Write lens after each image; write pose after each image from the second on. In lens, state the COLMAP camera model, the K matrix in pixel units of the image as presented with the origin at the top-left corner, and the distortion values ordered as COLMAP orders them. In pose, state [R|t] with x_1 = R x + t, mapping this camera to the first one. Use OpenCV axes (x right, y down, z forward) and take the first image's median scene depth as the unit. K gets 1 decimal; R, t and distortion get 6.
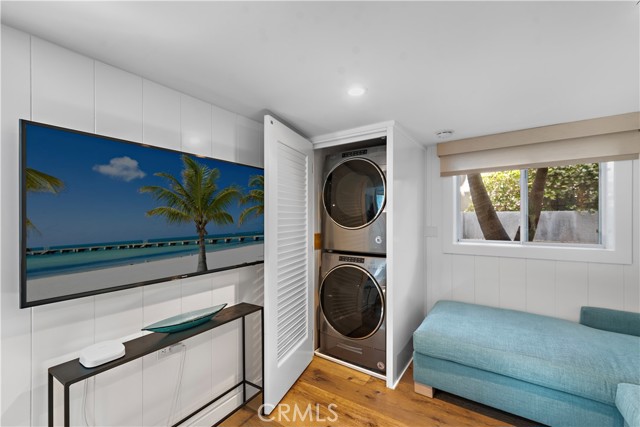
lens RADIAL K [[266.1, 0, 320.0], [0, 266.1, 213.5], [0, 0, 1]] dist [0.002816, 0.000344]
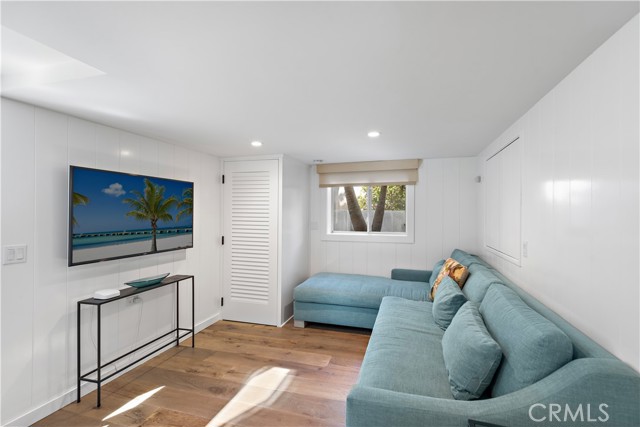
lens RADIAL K [[293.1, 0, 320.0], [0, 293.1, 213.5], [0, 0, 1]] dist [0.003740, 0.000829]
pose [[0.956785, 0.002627, 0.290783, -0.008363], [-0.007378, 0.999857, 0.015246, -0.037765], [-0.290701, -0.016732, 0.956668, -0.916006]]
